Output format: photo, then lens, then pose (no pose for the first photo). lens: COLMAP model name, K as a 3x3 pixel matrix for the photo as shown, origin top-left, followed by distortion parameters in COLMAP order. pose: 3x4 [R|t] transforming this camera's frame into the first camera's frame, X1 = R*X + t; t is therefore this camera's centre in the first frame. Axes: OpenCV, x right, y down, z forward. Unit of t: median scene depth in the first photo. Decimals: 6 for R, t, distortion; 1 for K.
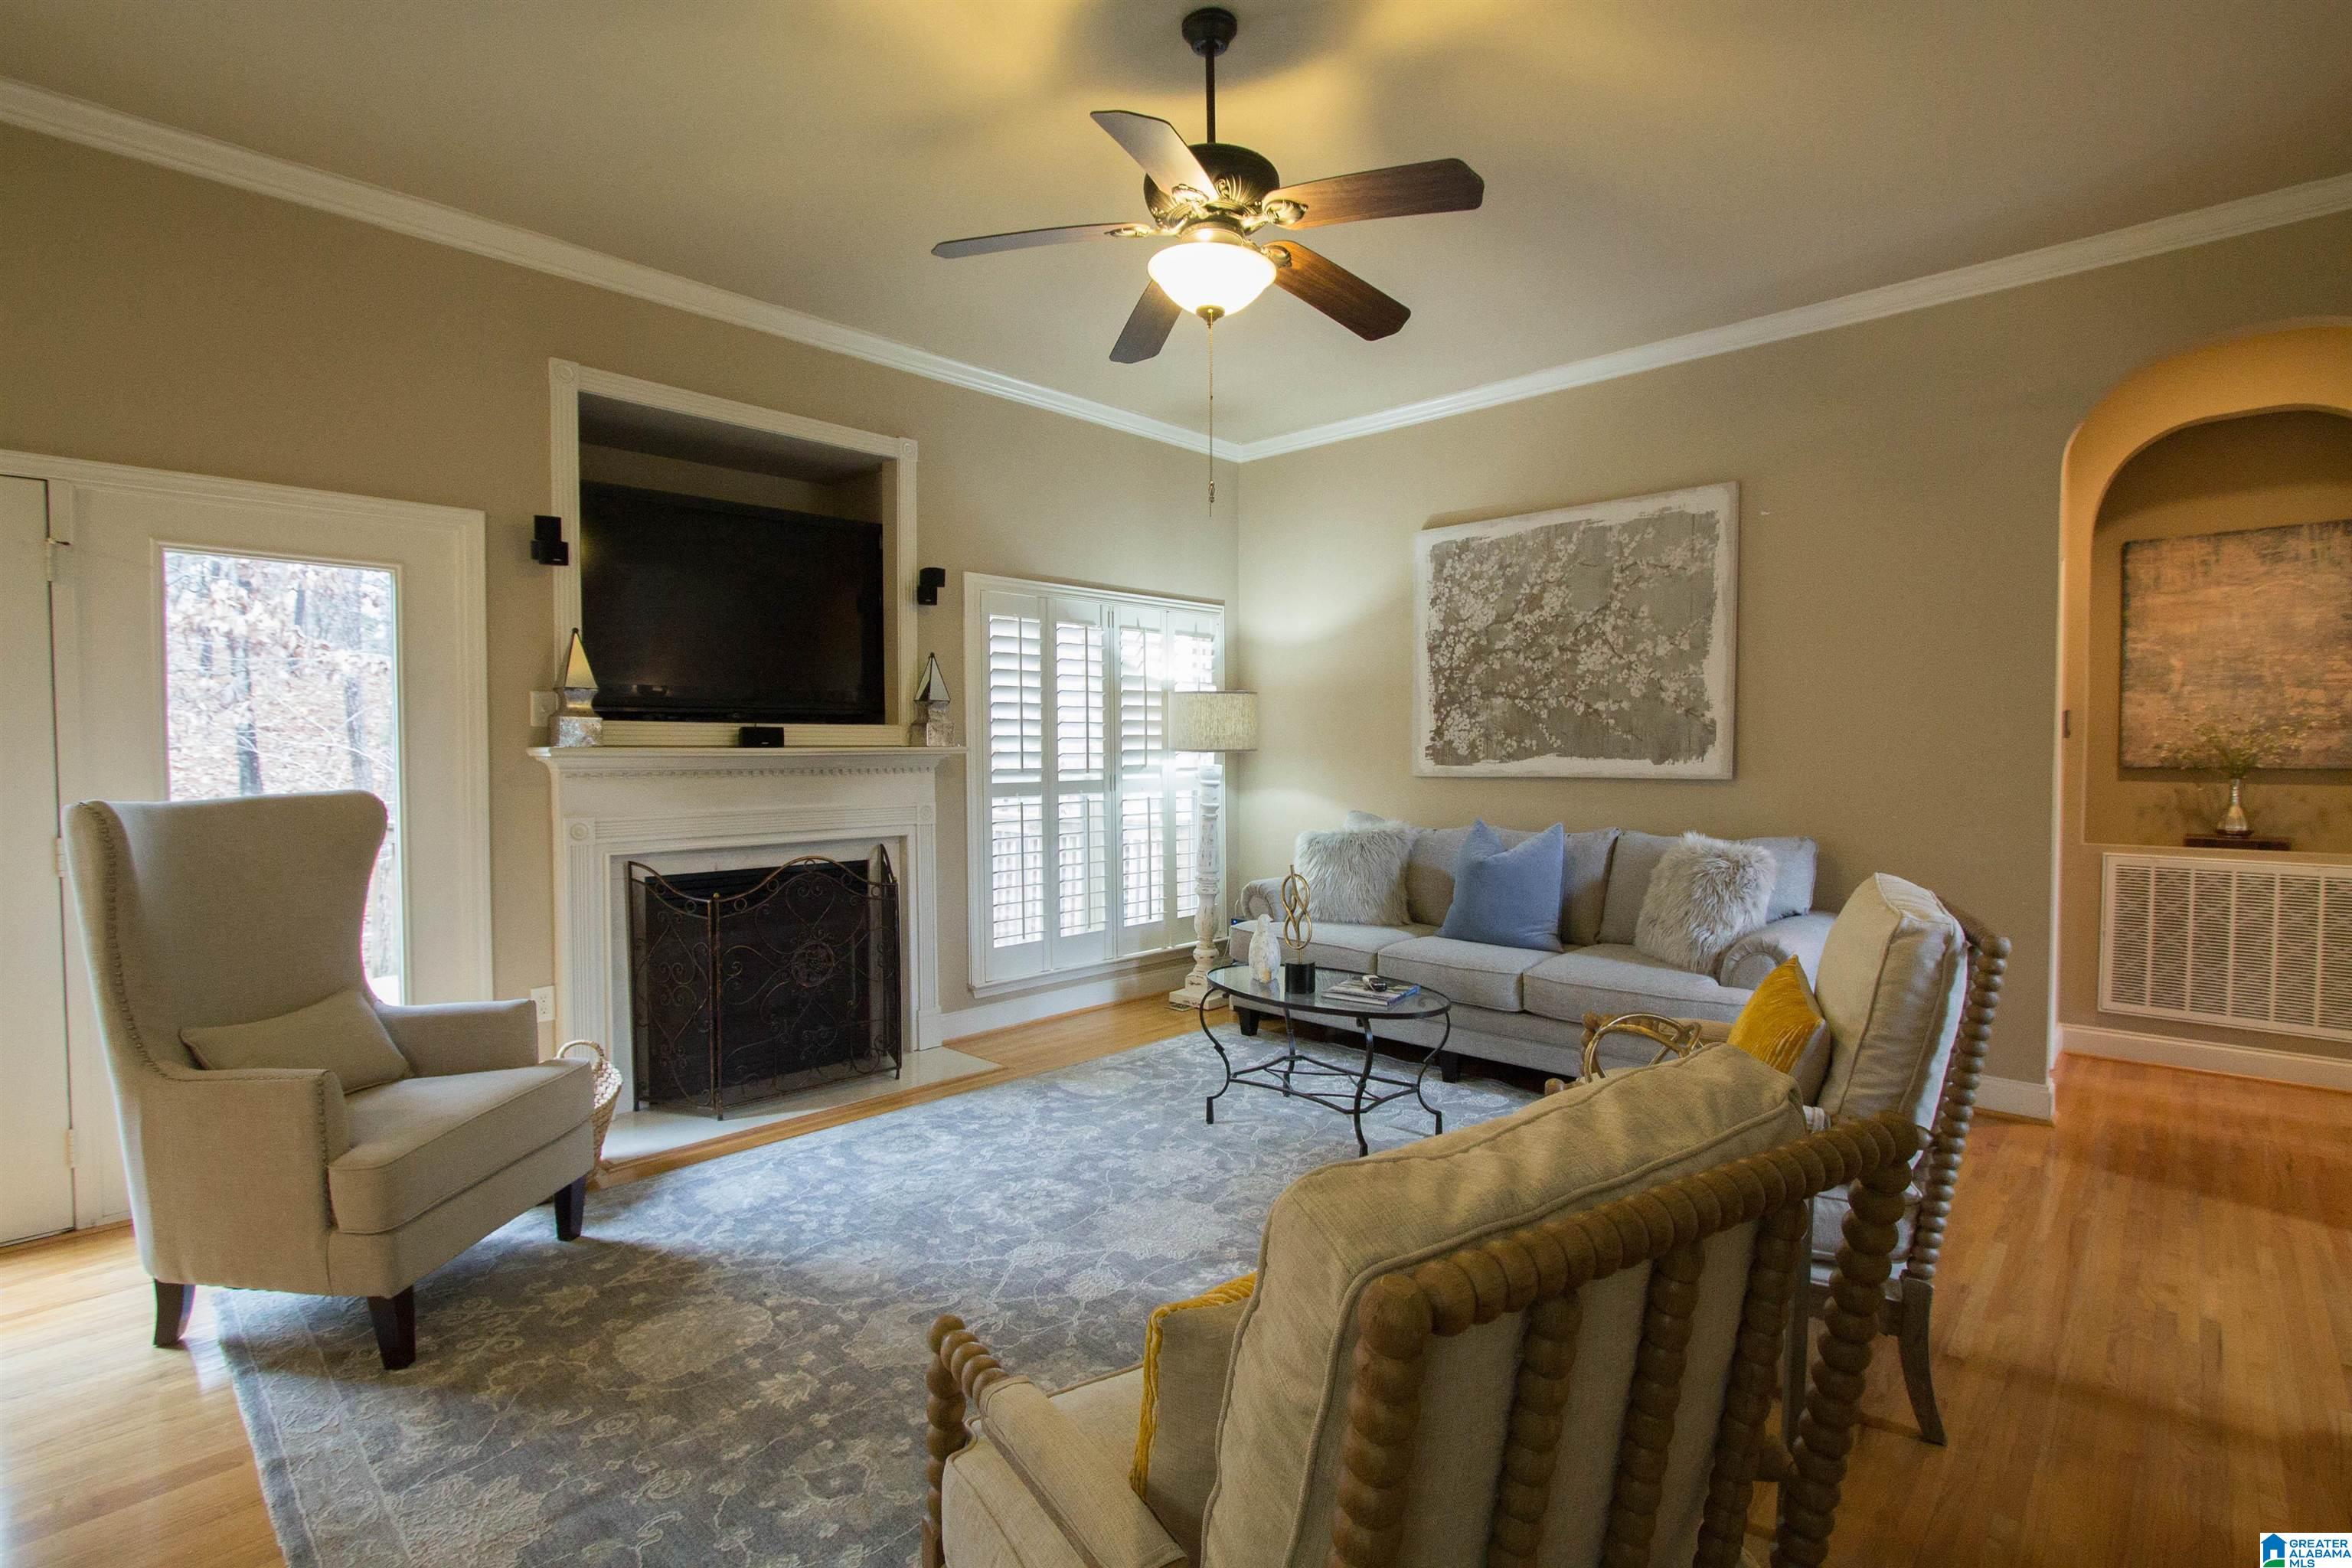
lens RADIAL K [[1114.7, 0, 1177.4], [0, 1114.7, 779.4], [0, 0, 1]] dist [-0.022255, 0.002902]
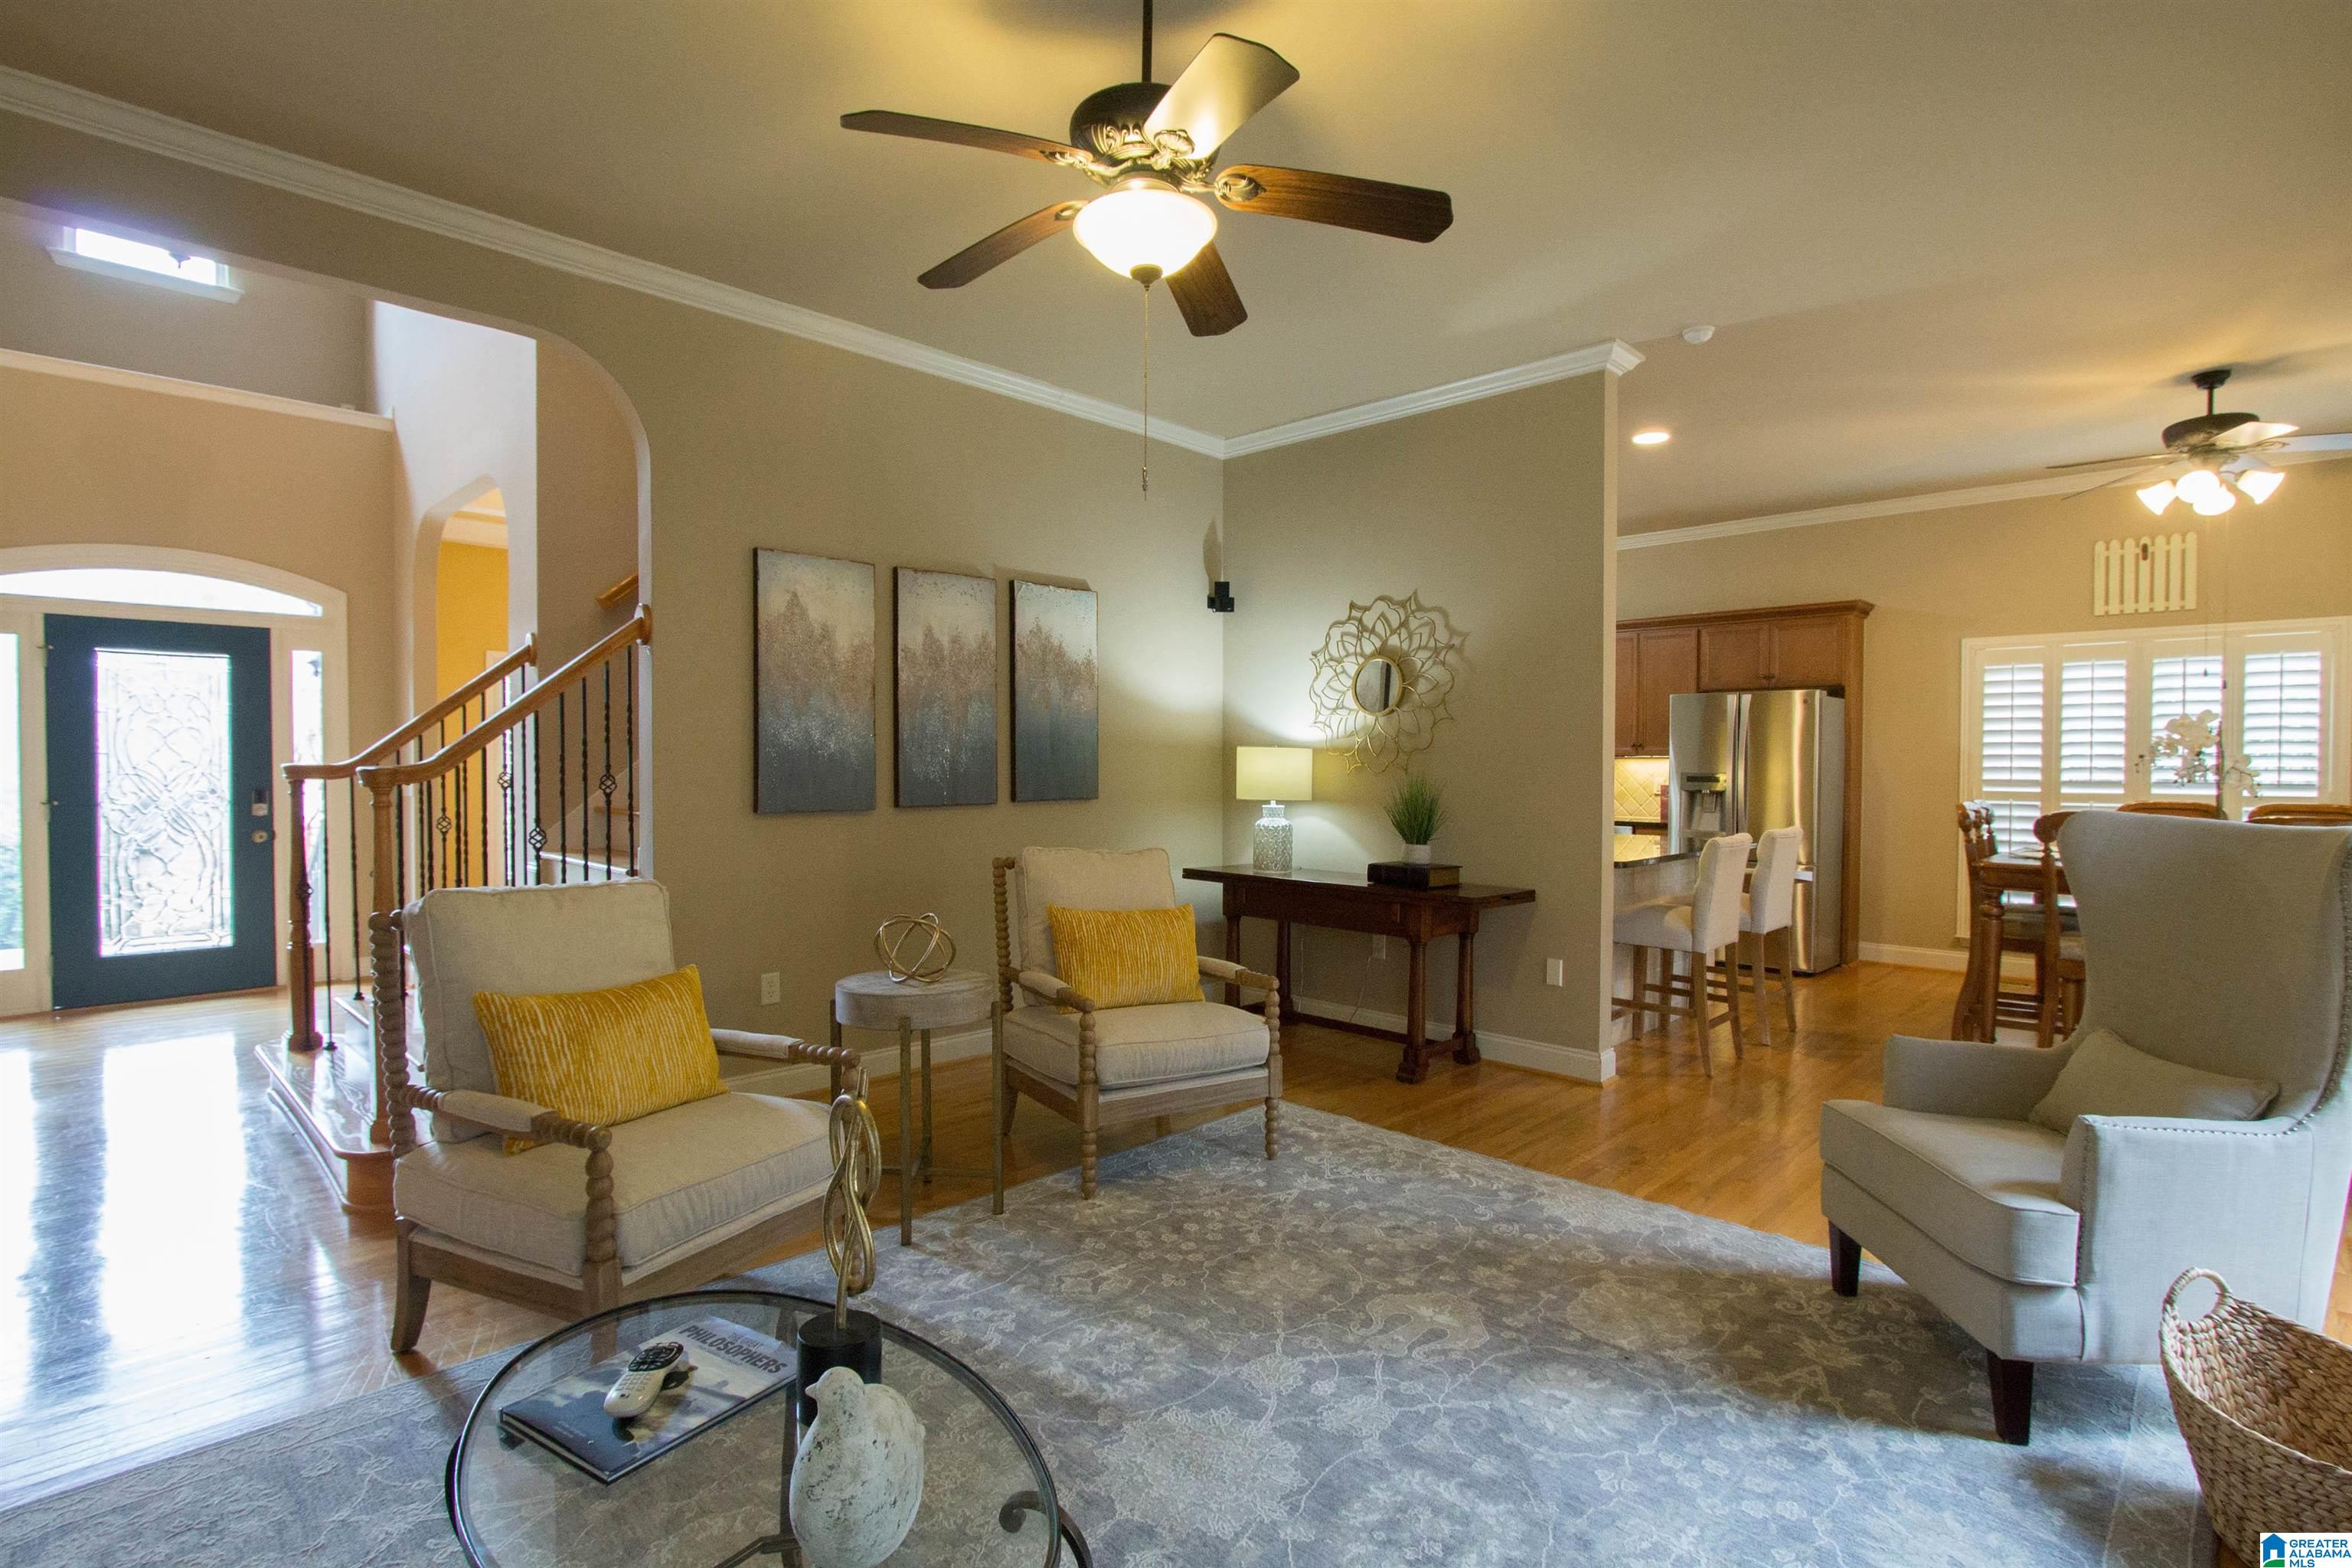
lens RADIAL K [[1114.7, 0, 1188.5], [0, 1114.7, 777.0], [0, 0, 1]] dist [-0.022255, 0.002902]
pose [[-0.999864, 0.000721, 0.016481, -0.013381], [0.001271, 0.999440, 0.033429, -0.029415], [-0.016448, 0.033445, -0.999305, 1.109031]]
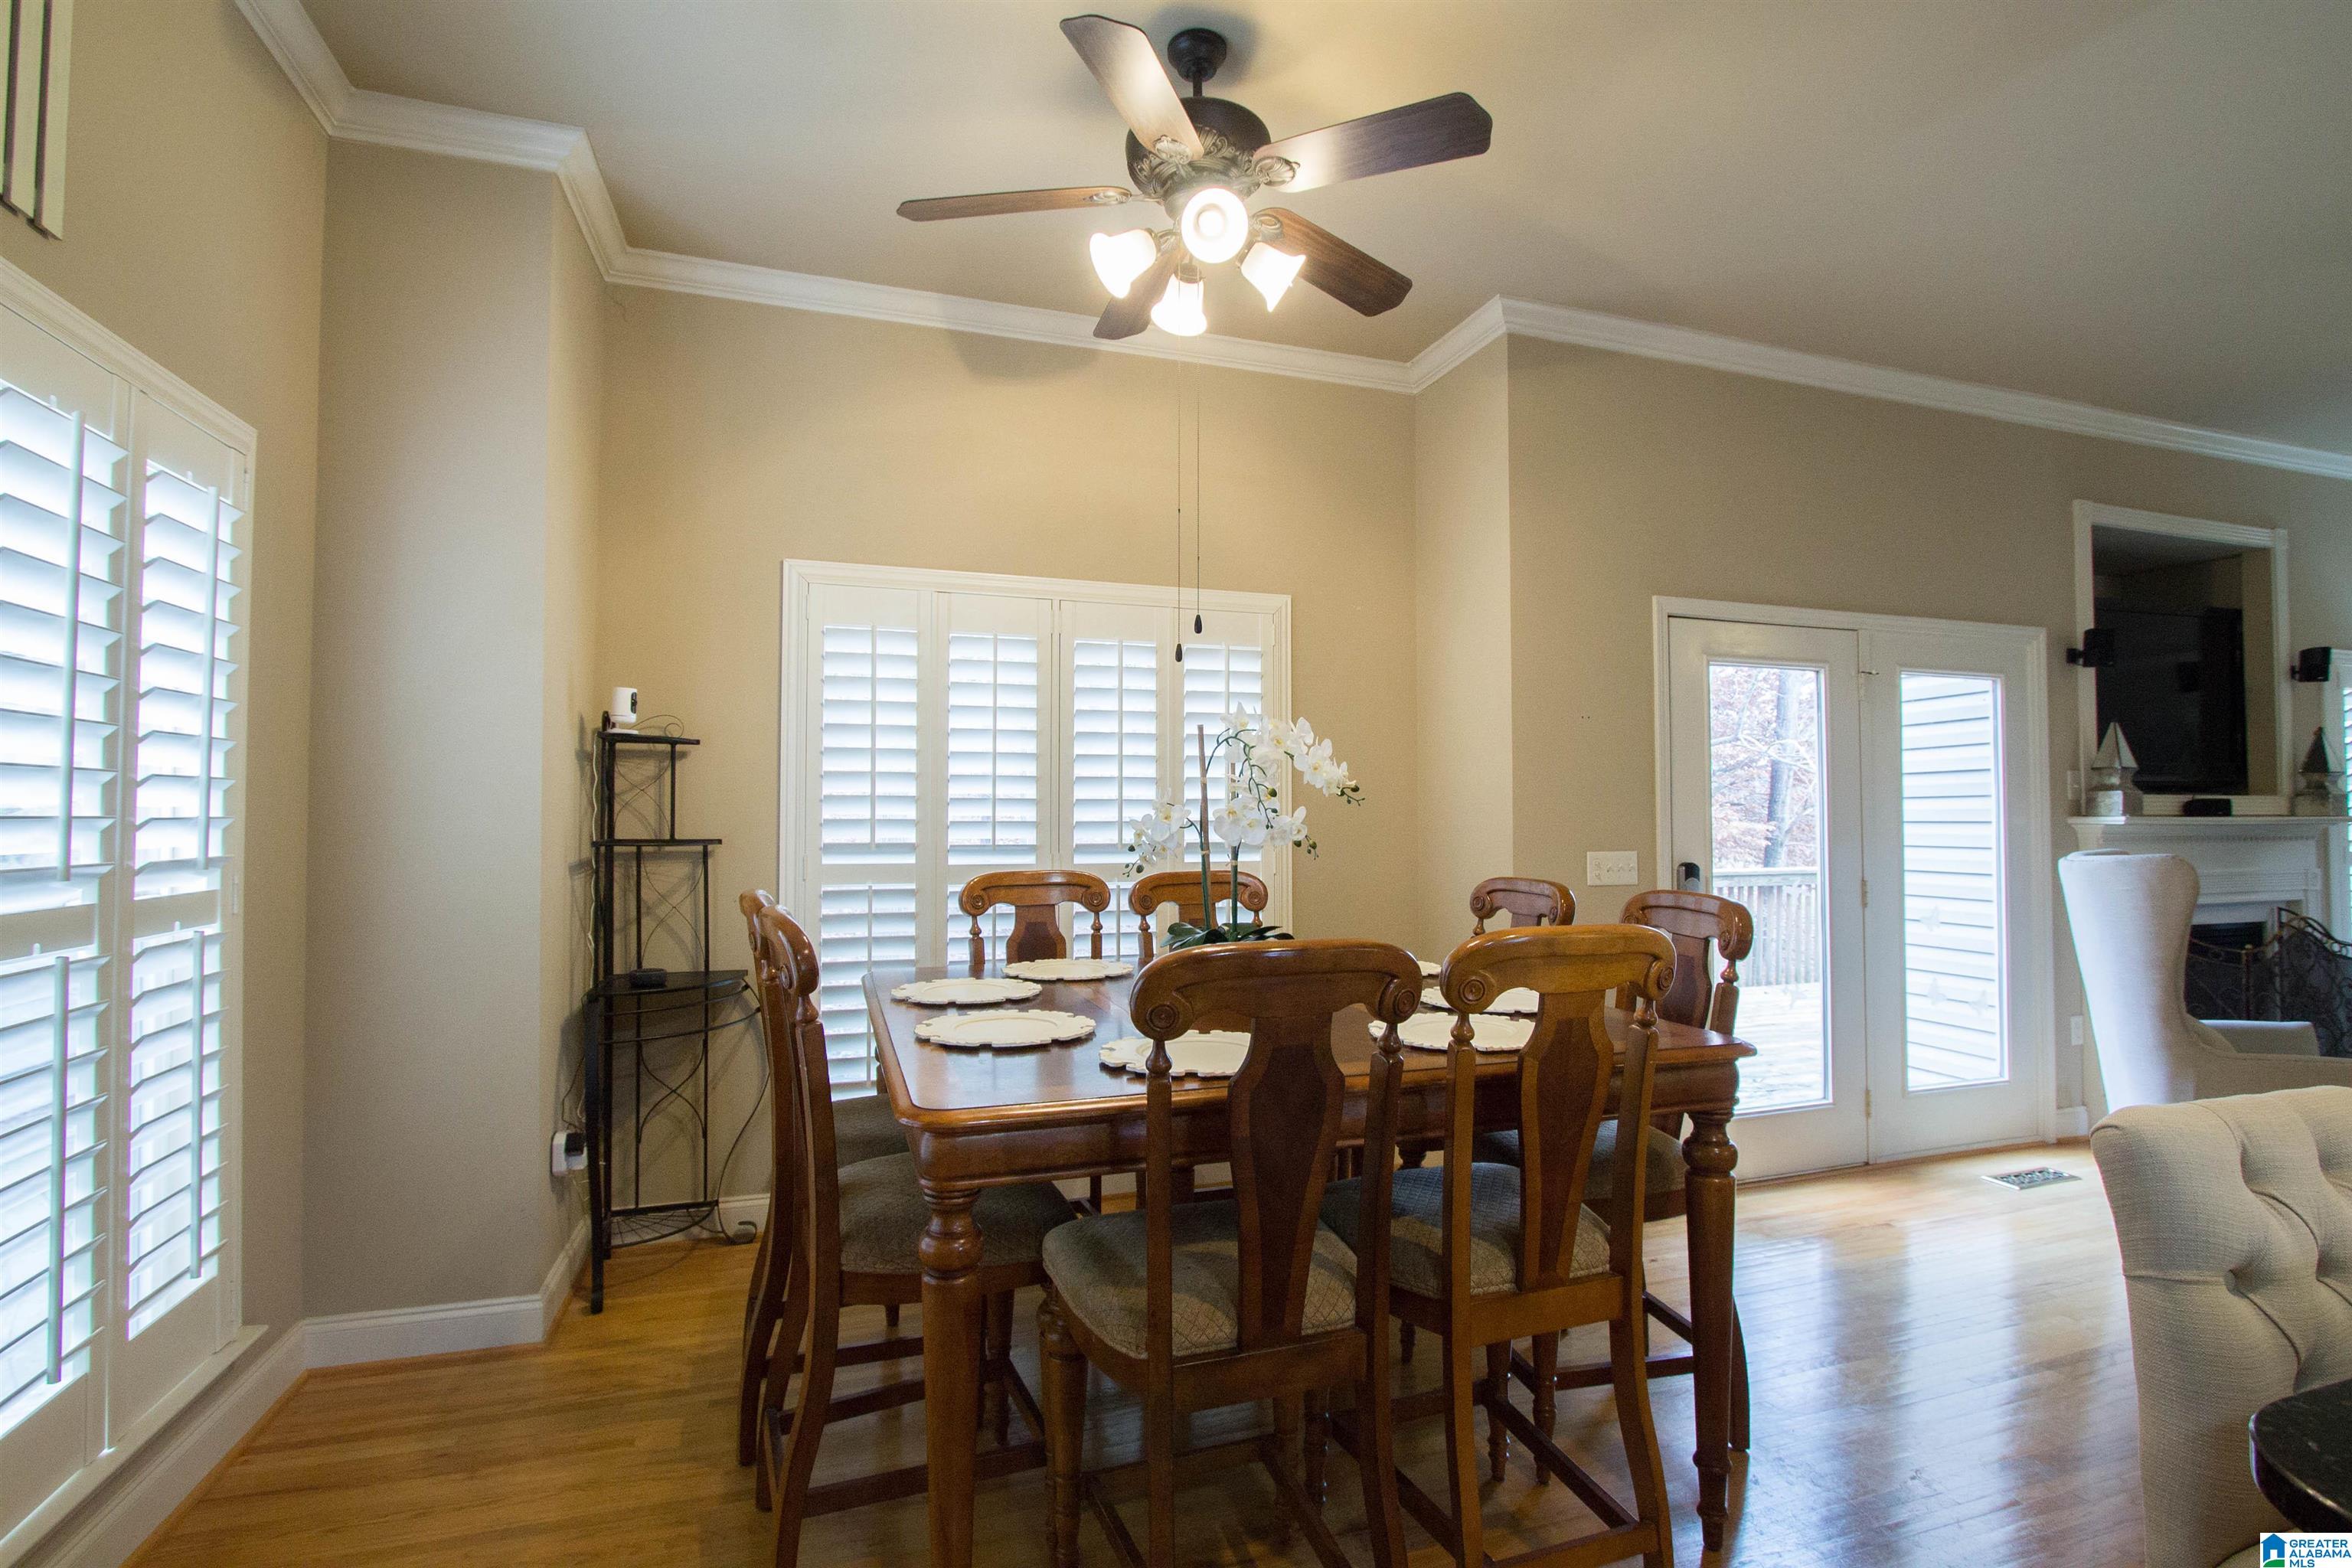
lens RADIAL K [[1114.7, 0, 1186.2], [0, 1114.7, 779.2], [0, 0, 1]] dist [-0.022255, 0.002902]
pose [[0.881594, -0.006894, -0.471958, -0.719815], [-0.019475, 0.998511, -0.050964, 0.009323], [0.471607, 0.054121, 0.880147, -0.438784]]
